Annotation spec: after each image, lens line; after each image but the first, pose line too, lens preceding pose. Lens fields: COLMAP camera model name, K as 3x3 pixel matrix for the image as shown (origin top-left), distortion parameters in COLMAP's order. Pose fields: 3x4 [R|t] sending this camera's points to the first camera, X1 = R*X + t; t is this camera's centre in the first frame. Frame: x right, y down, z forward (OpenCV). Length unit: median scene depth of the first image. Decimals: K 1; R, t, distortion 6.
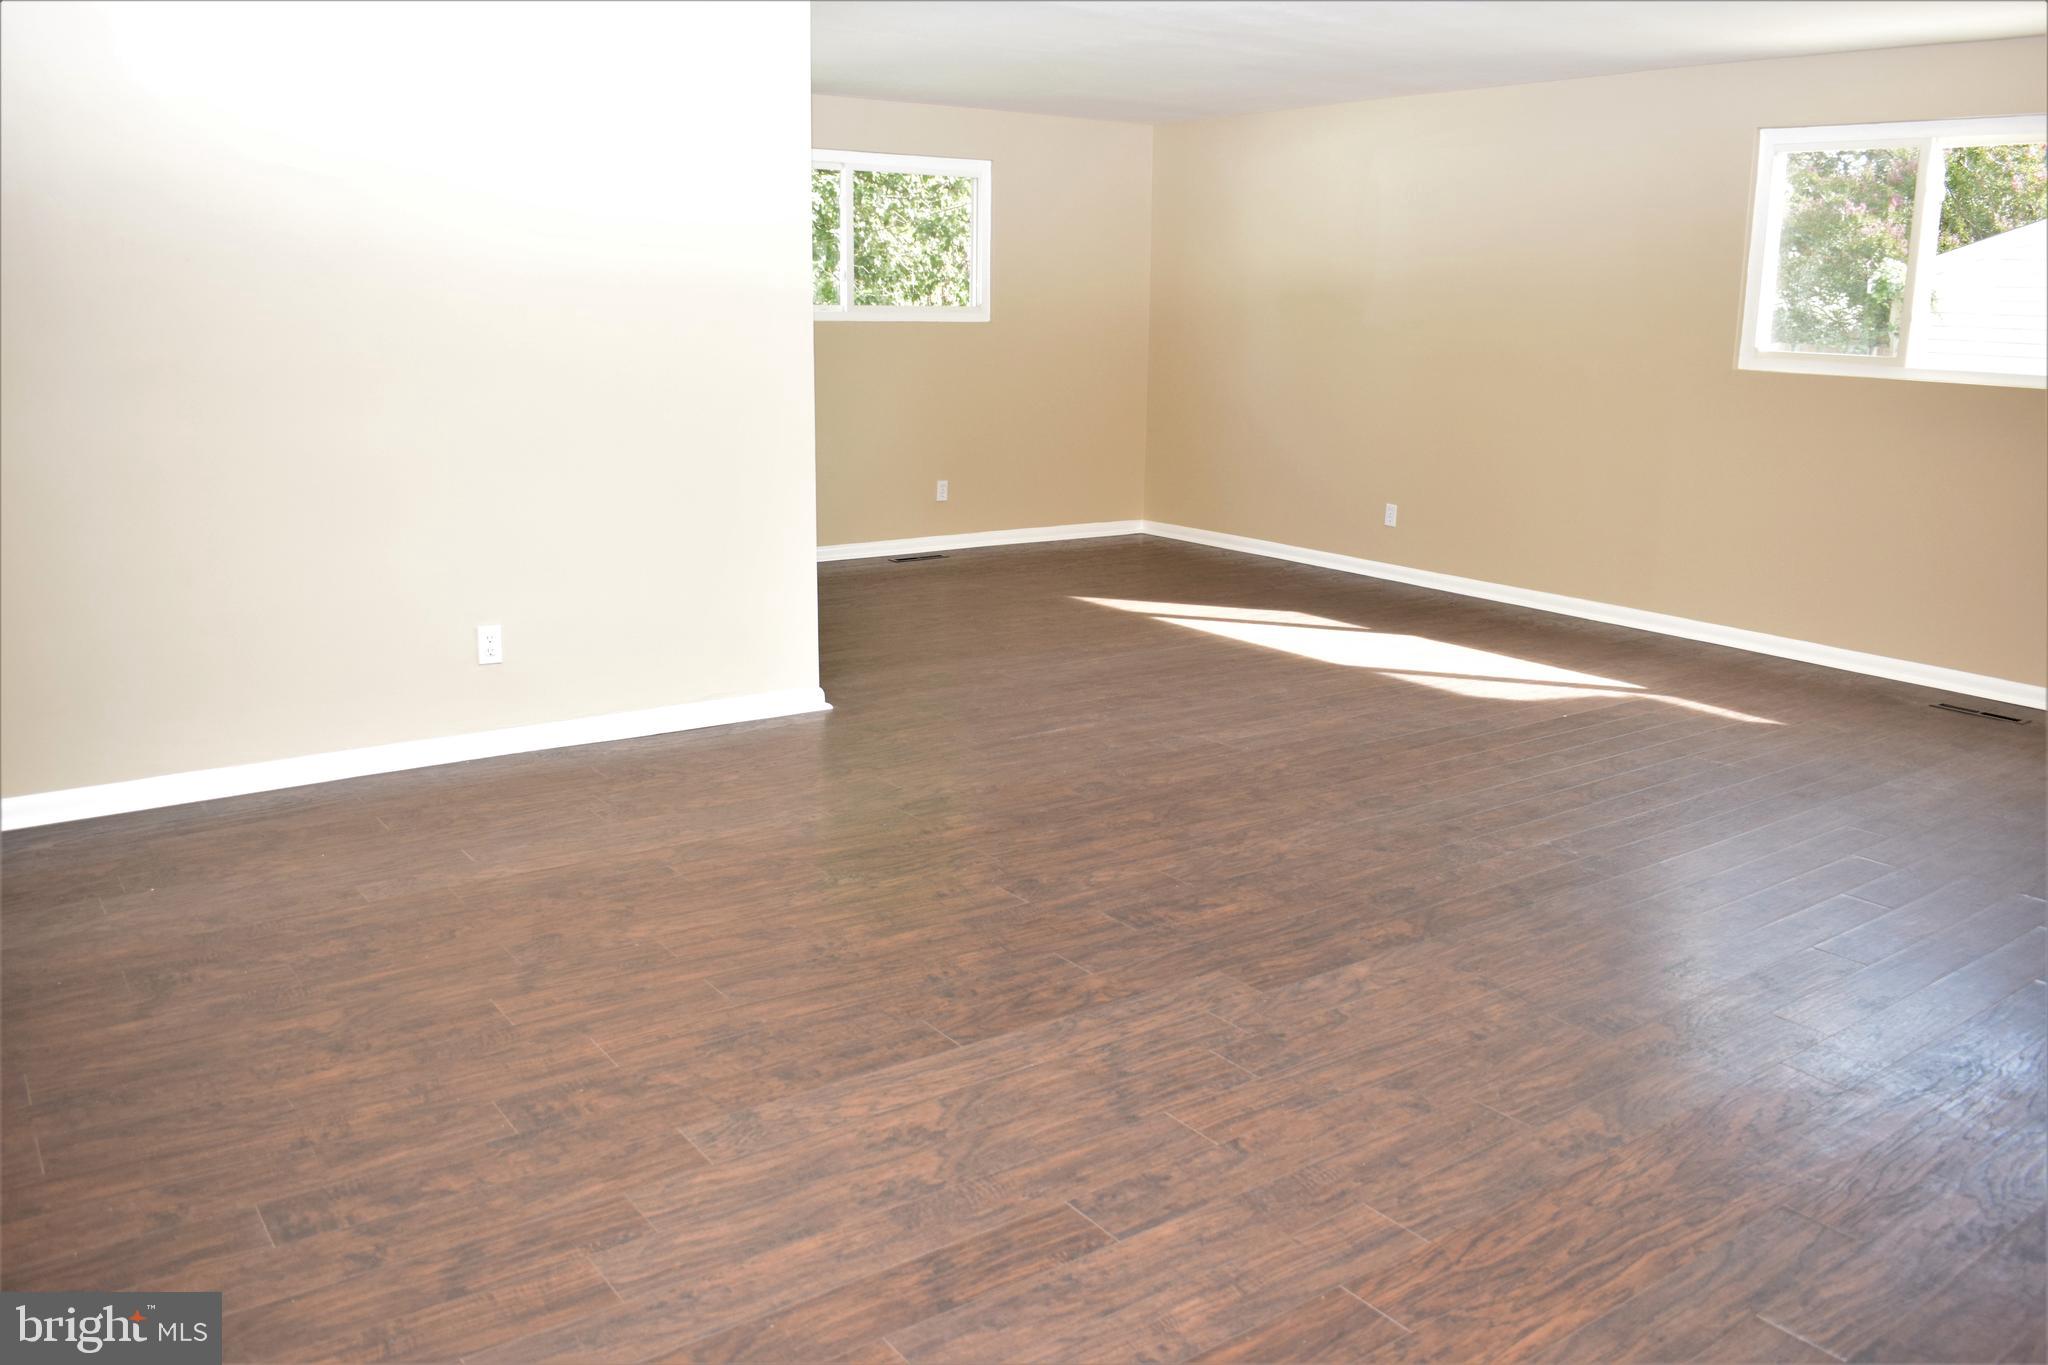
lens RADIAL K [[1616.5, 0, 1019.2], [0, 1616.5, 701.7], [0, 0, 1]] dist [-0.093292, 0.012647]
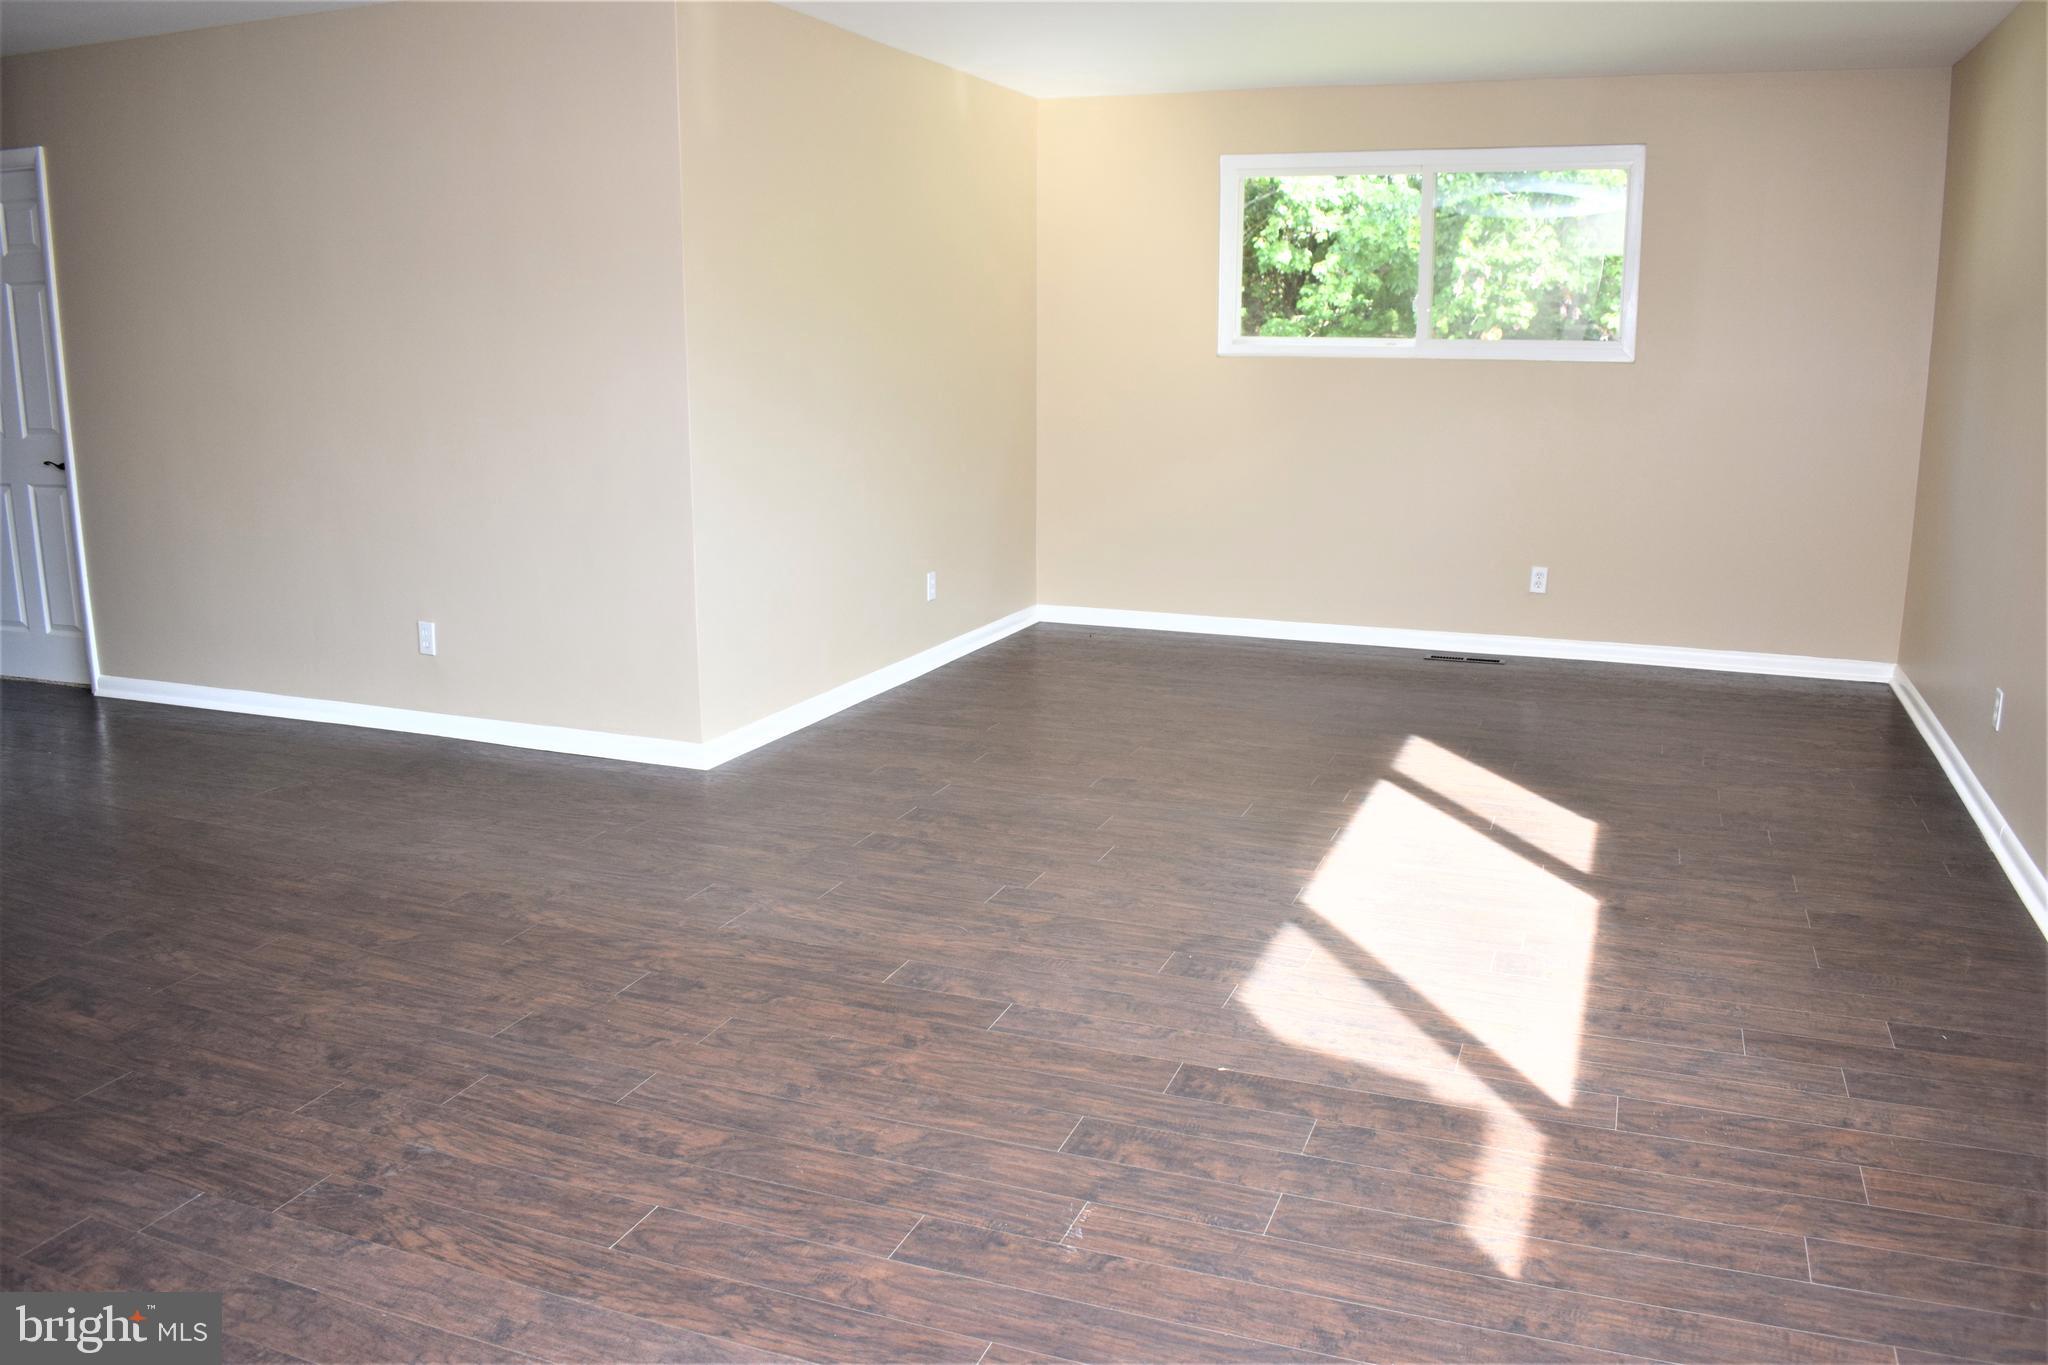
lens RADIAL K [[1616.5, 0, 1040.9], [0, 1616.5, 671.5], [0, 0, 1]] dist [-0.093292, 0.012647]
pose [[0.544368, 0.161793, -0.823096, 0.742413], [-0.194445, 0.978836, 0.063807, -0.147937], [0.815999, 0.125312, 0.564307, 0.626774]]
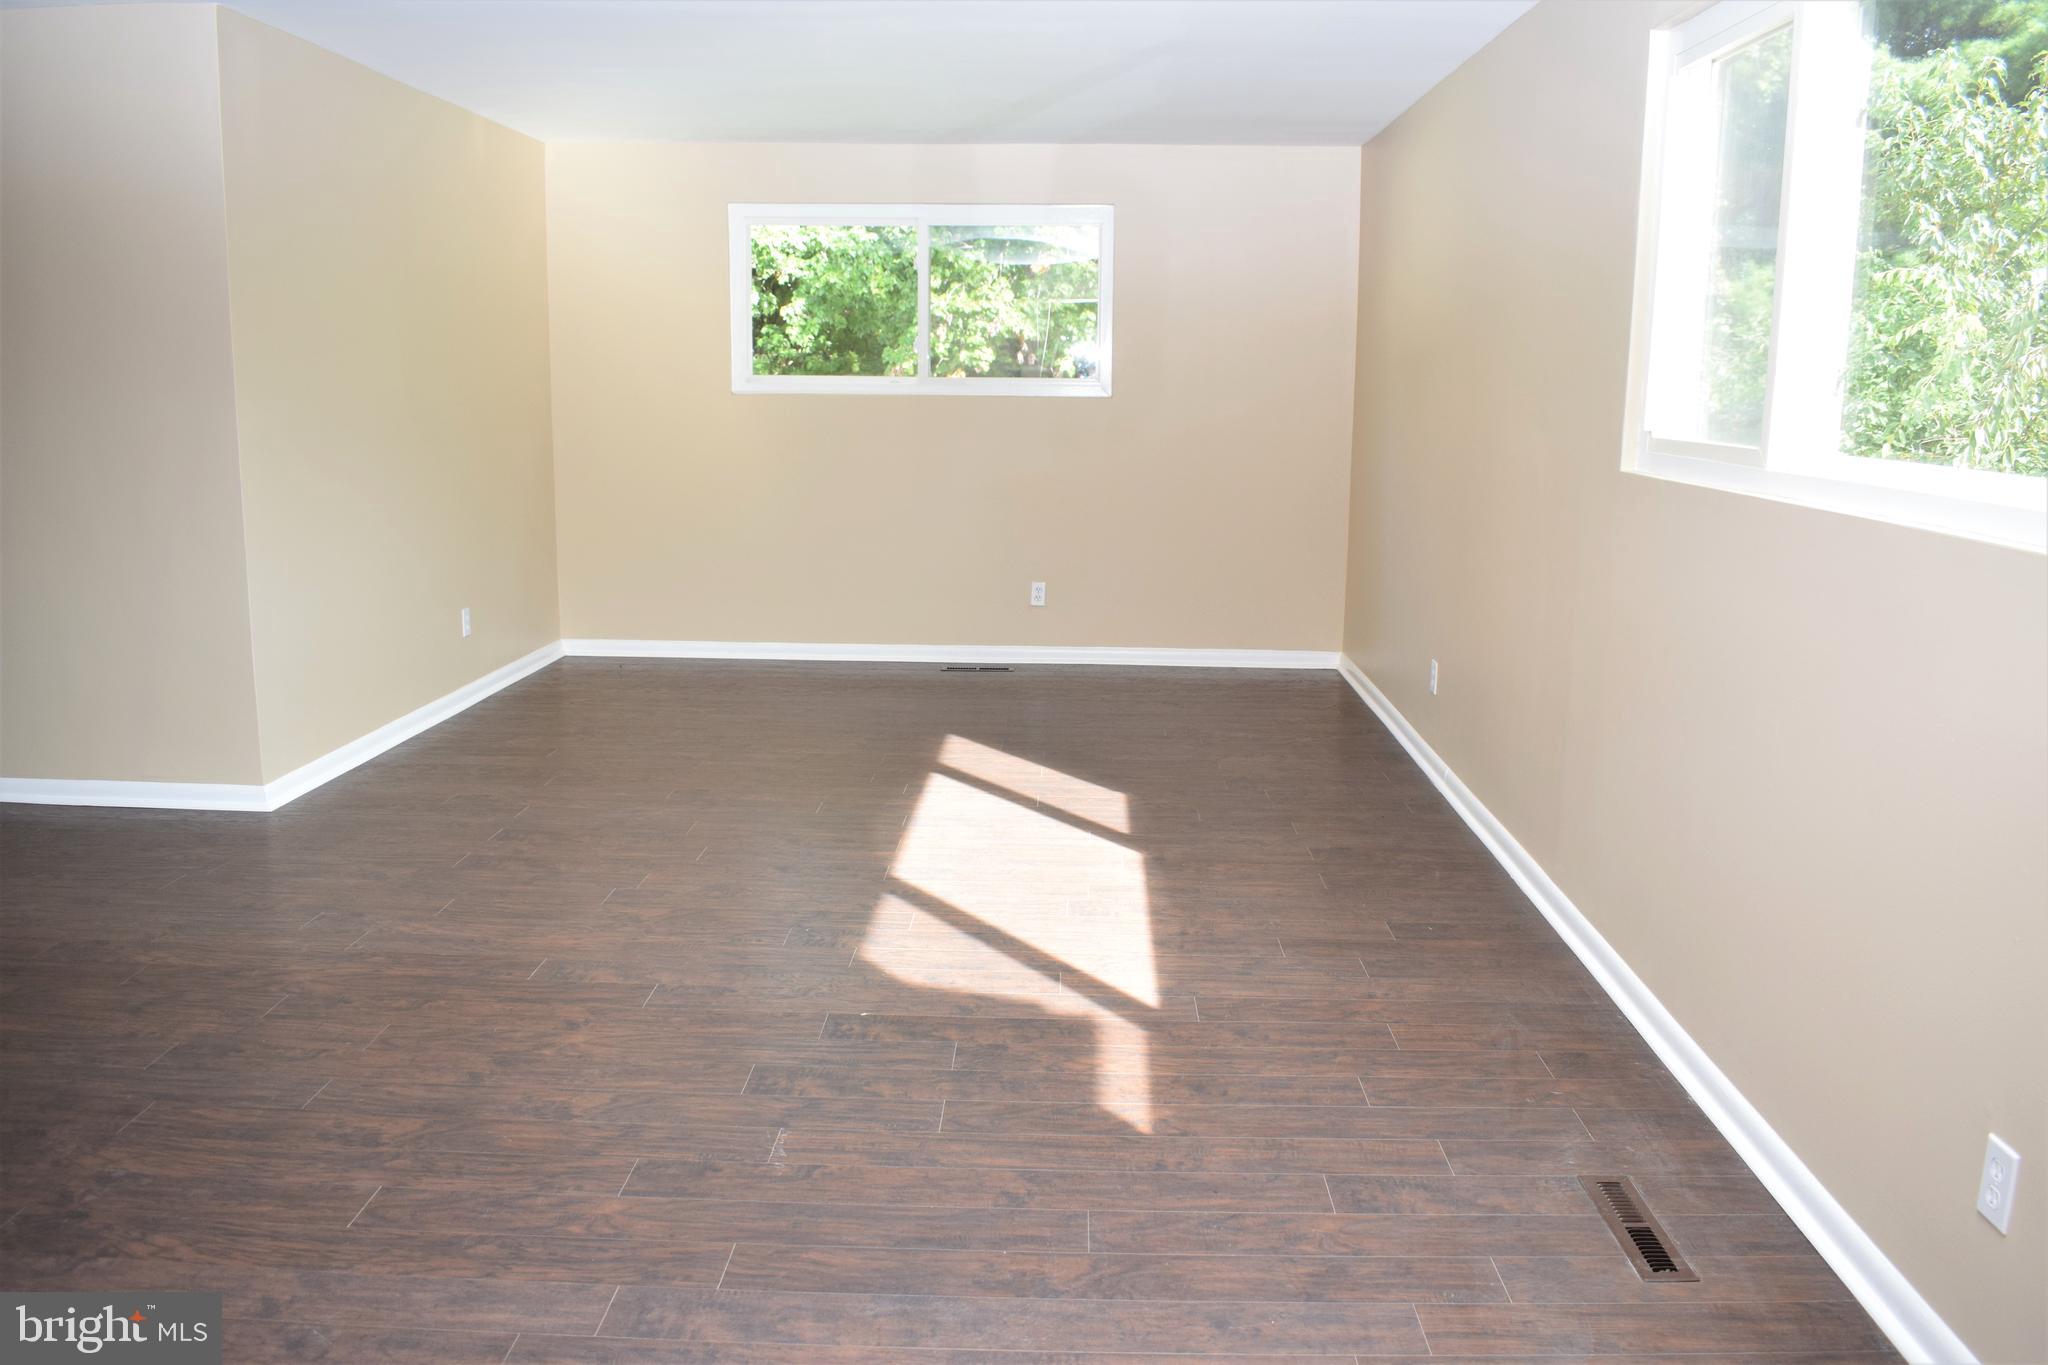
lens RADIAL K [[1616.5, 0, 1041.1], [0, 1616.5, 676.1], [0, 0, 1]] dist [-0.093292, 0.012647]
pose [[0.793277, 0.107405, -0.599313, 0.760032], [-0.146473, 0.989075, -0.016623, -0.120933], [0.590980, 0.100970, 0.800342, 0.532421]]
